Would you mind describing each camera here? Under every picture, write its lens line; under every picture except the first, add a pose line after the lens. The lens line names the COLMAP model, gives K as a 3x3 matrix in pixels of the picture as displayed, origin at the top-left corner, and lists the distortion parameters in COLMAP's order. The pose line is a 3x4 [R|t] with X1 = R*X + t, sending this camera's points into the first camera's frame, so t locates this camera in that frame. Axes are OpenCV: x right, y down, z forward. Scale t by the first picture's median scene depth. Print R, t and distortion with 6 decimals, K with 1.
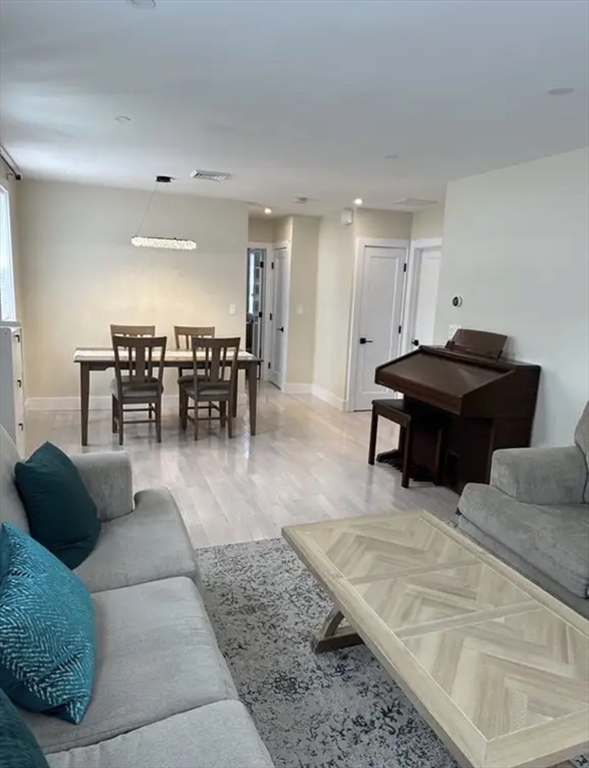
lens RADIAL K [[503.5, 0, 294.5], [0, 503.5, 384.0], [0, 0, 1]] dist [-0.176609, -0.000286]
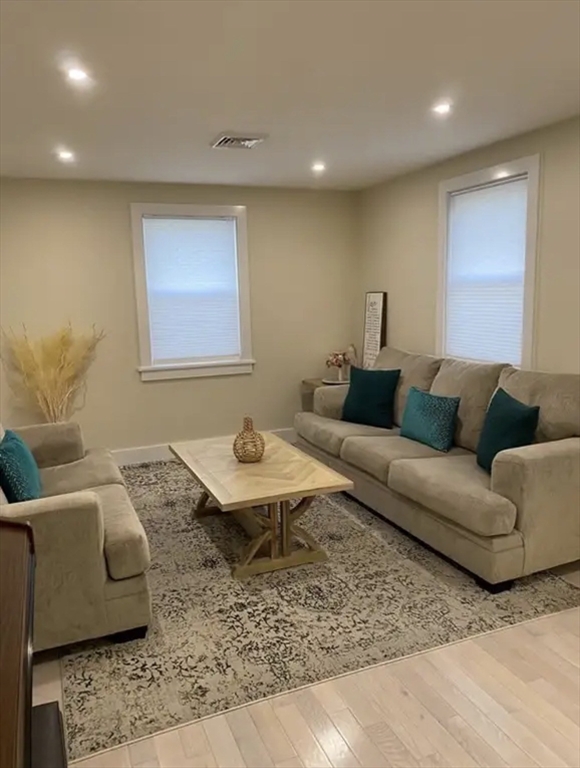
lens RADIAL K [[588.3, 0, 290.0], [0, 588.3, 384.0], [0, 0, 1]] dist [0.017815, -0.007406]
pose [[-0.998592, -0.023438, -0.047579, 0.203078], [-0.037833, 0.943479, 0.329266, -0.422245], [0.037172, 0.330603, -0.943038, 2.246927]]
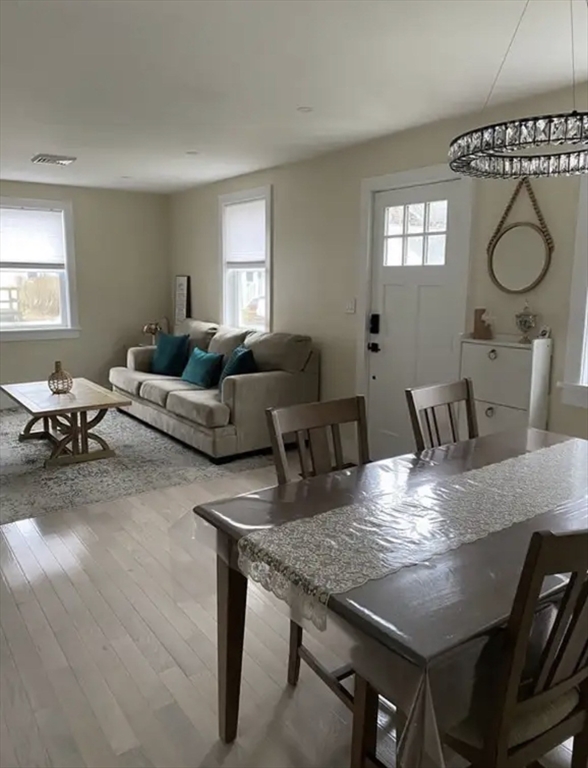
lens RADIAL K [[586.7, 0, 294.0], [0, 586.7, 384.0], [0, 0, 1]] dist [-0.000501, -0.000905]
pose [[-0.960486, -0.015703, -0.277884, 0.003825], [-0.111428, 0.936599, 0.332214, -0.562784], [0.255049, 0.350050, -0.901340, 3.042724]]
